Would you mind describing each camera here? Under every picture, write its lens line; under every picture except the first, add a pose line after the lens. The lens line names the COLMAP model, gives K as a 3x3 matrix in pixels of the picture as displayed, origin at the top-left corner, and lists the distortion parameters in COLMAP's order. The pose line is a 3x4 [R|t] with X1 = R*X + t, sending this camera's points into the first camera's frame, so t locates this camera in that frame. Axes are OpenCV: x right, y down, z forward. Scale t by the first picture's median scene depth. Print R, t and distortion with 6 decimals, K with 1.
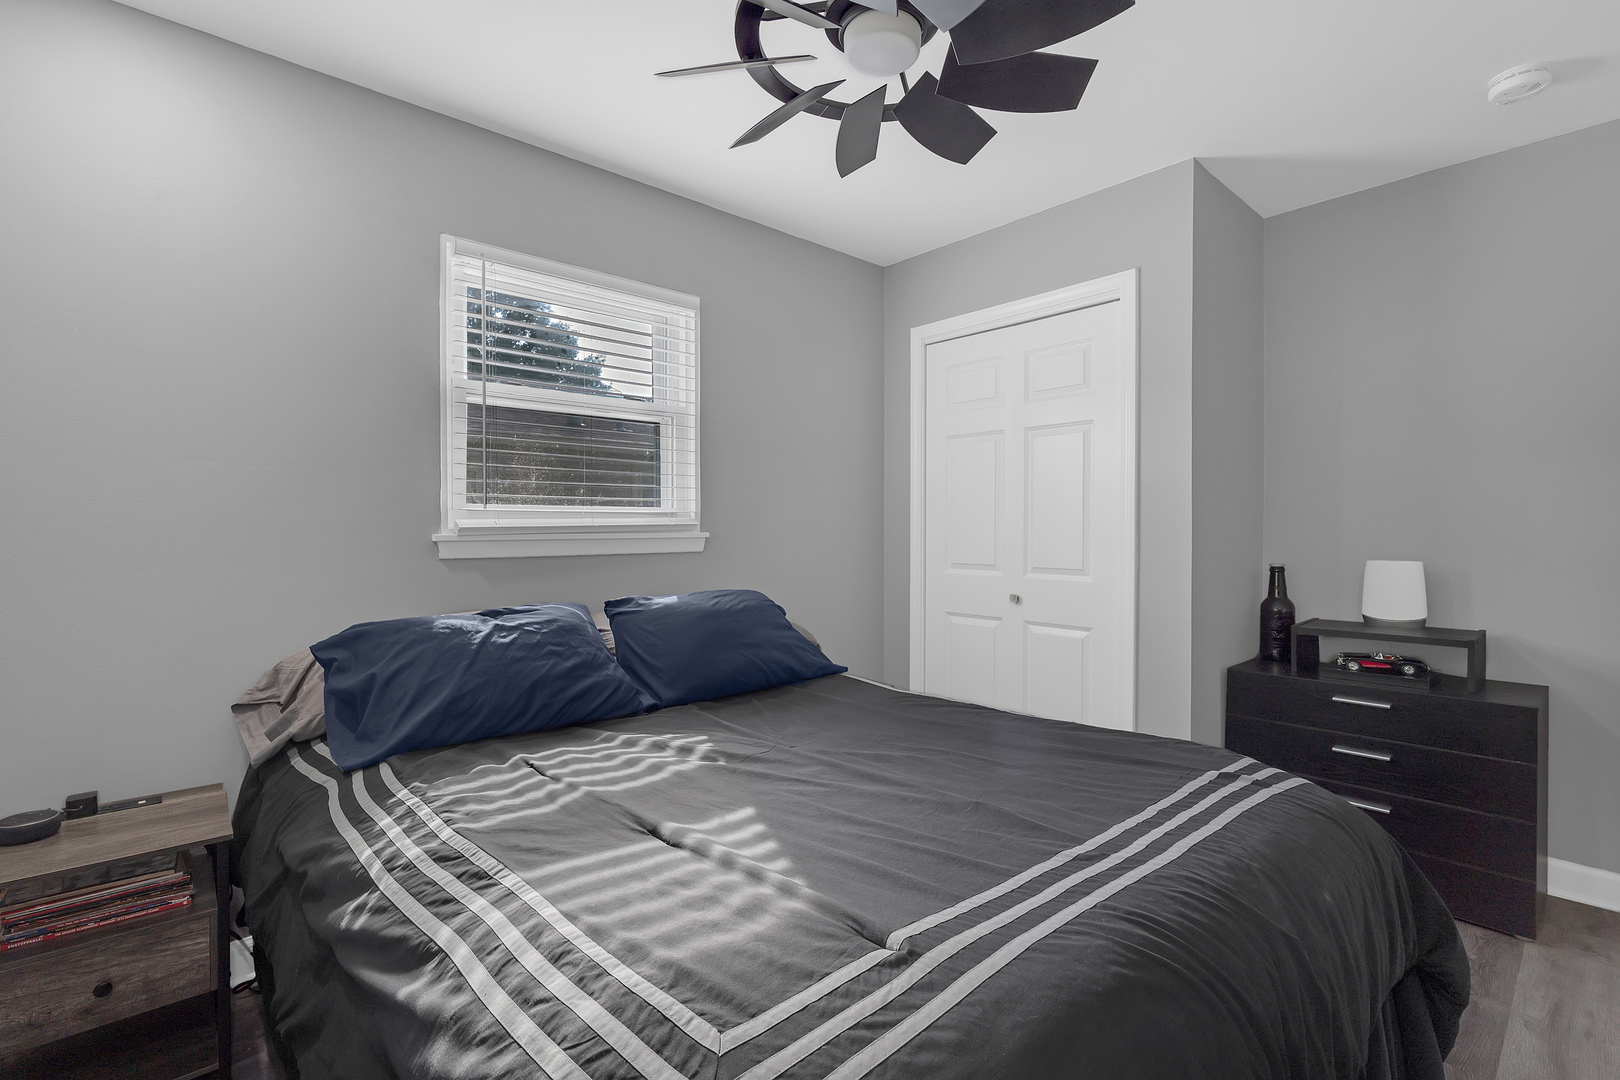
lens RADIAL K [[732.8, 0, 810.0], [0, 732.8, 540.0], [0, 0, 1]] dist [-0.012322, -0.000138]
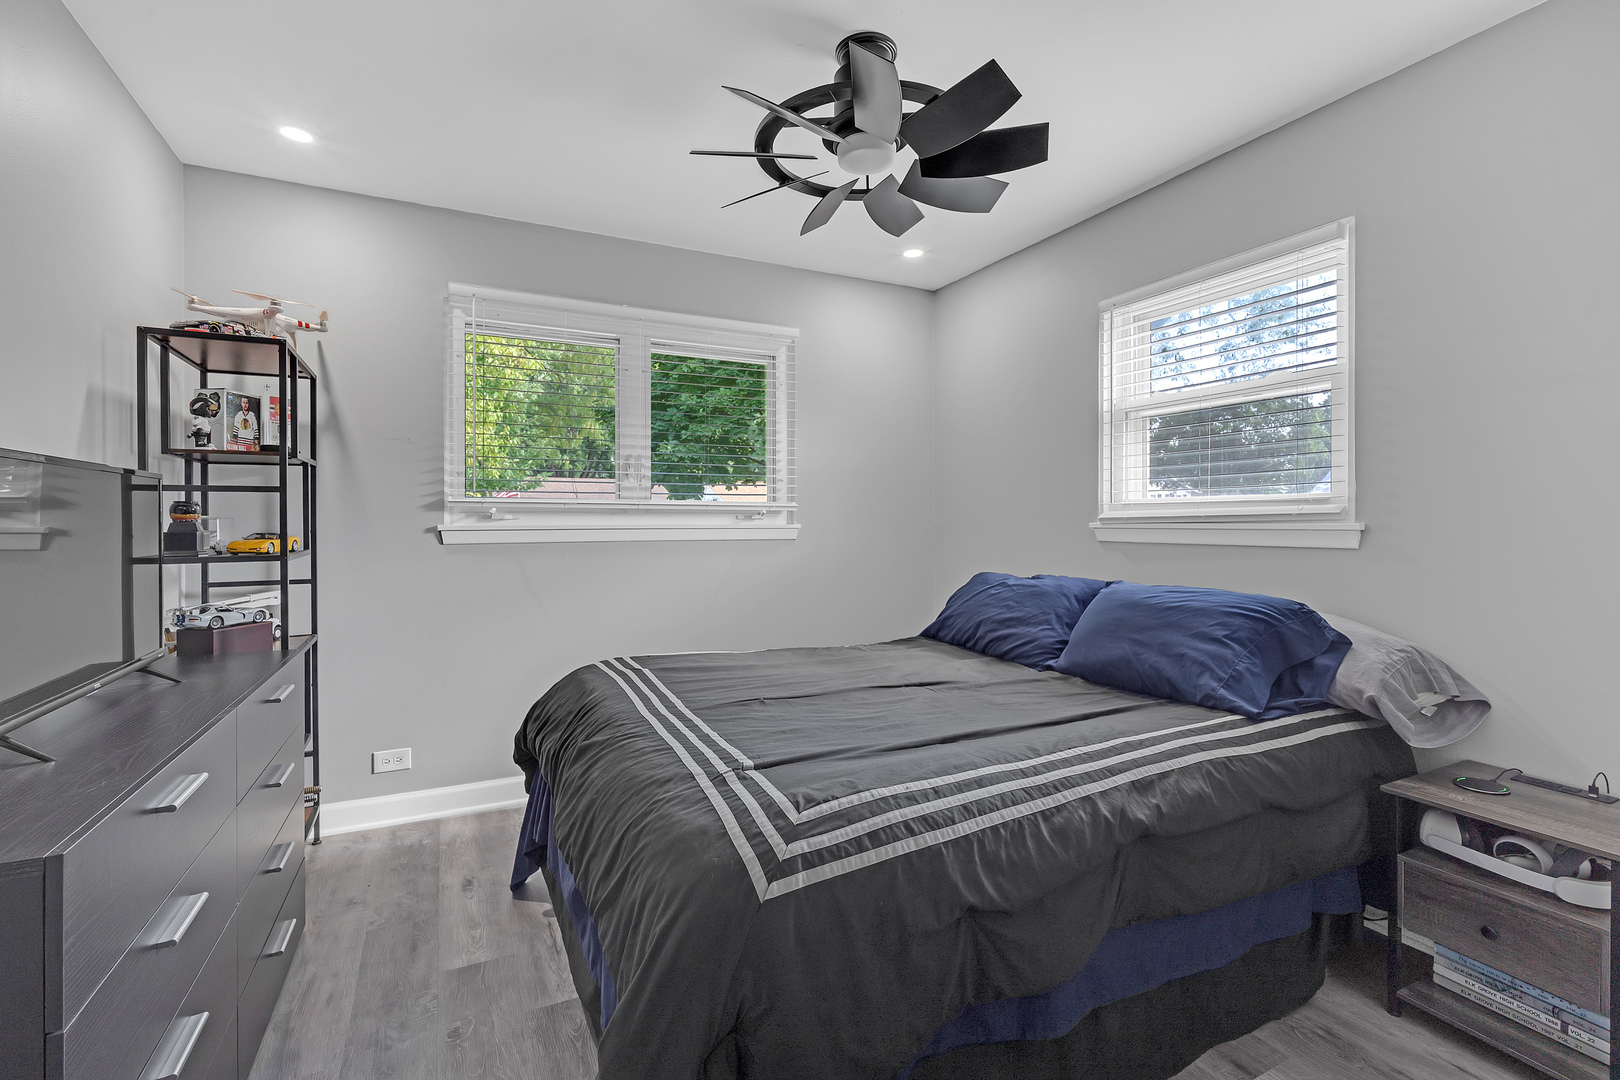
lens RADIAL K [[732.8, 0, 810.0], [0, 732.8, 540.0], [0, 0, 1]] dist [-0.012322, -0.000138]
pose [[-0.280720, 0.028560, -0.959365, 0.947816], [-0.015473, 0.999293, 0.034276, -0.014086], [0.959665, 0.024466, -0.280080, 0.864559]]
